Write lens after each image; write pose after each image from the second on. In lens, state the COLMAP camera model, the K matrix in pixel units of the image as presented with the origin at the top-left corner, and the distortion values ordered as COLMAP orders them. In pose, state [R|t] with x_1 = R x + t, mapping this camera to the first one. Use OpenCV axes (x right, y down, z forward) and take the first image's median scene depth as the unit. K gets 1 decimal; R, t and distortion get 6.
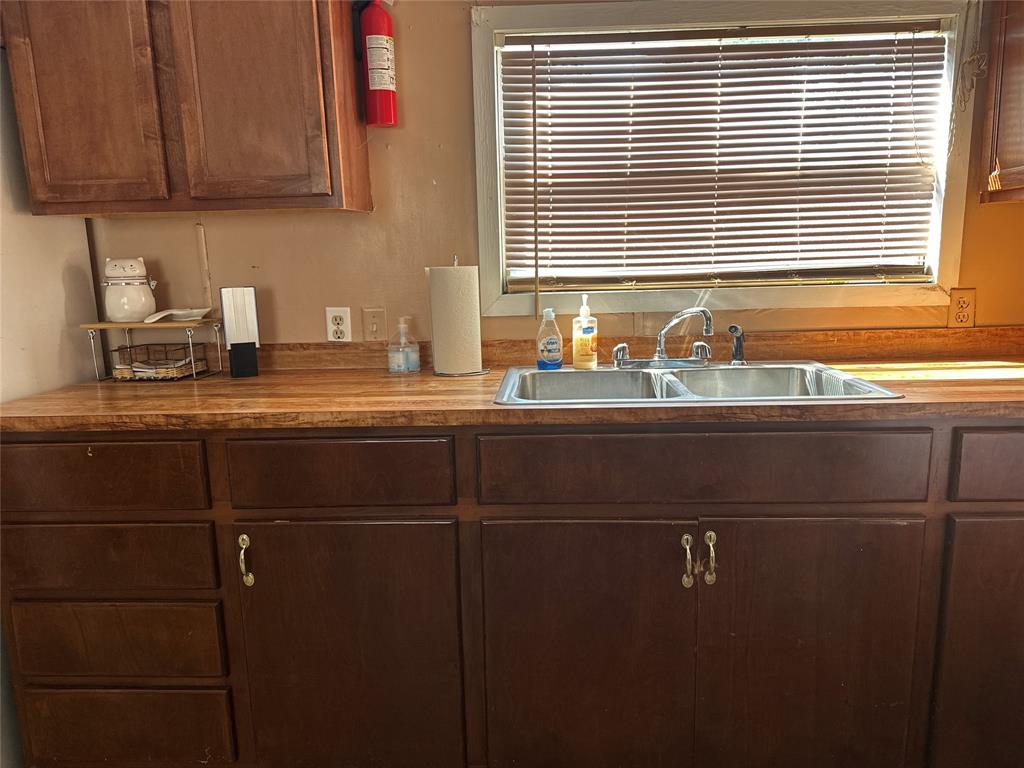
lens RADIAL K [[720.7, 0, 511.3], [0, 720.7, 390.6], [0, 0, 1]] dist [0.063193, -0.082240]
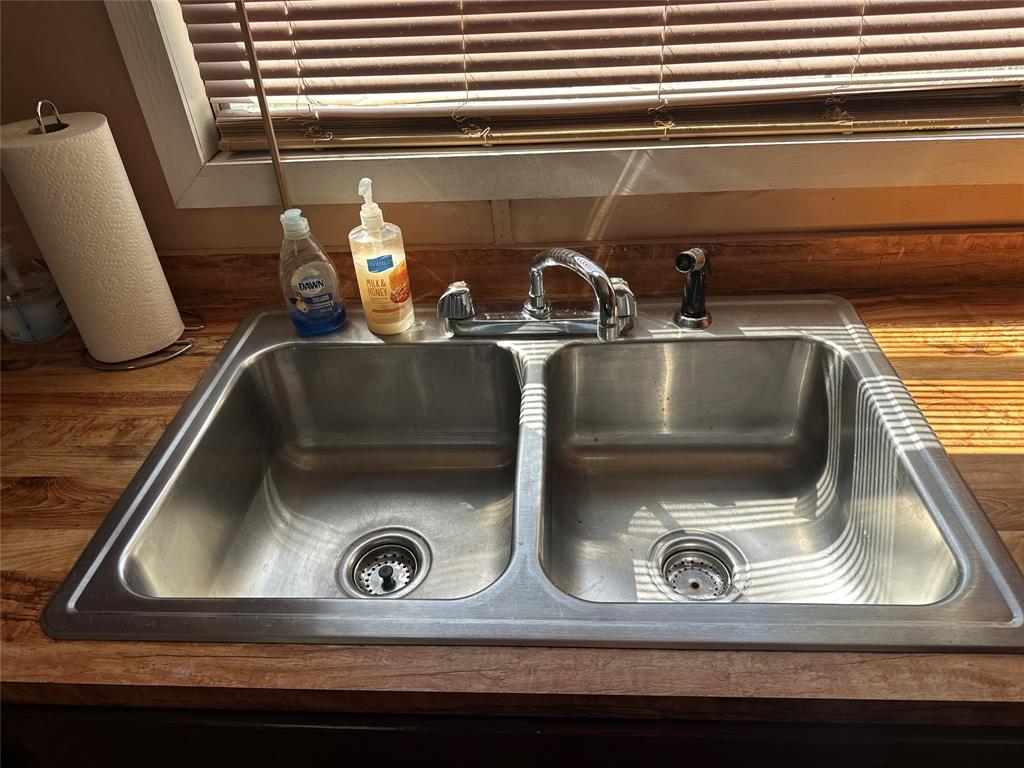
lens RADIAL K [[732.5, 0, 512.0], [0, 732.5, 384.0], [0, 0, 1]] dist [0.068572, -0.086006]
pose [[0.999596, -0.028112, -0.004085, 0.186458], [0.027136, 0.902390, 0.430064, -0.209612], [-0.008404, -0.430002, 0.902789, 0.519944]]
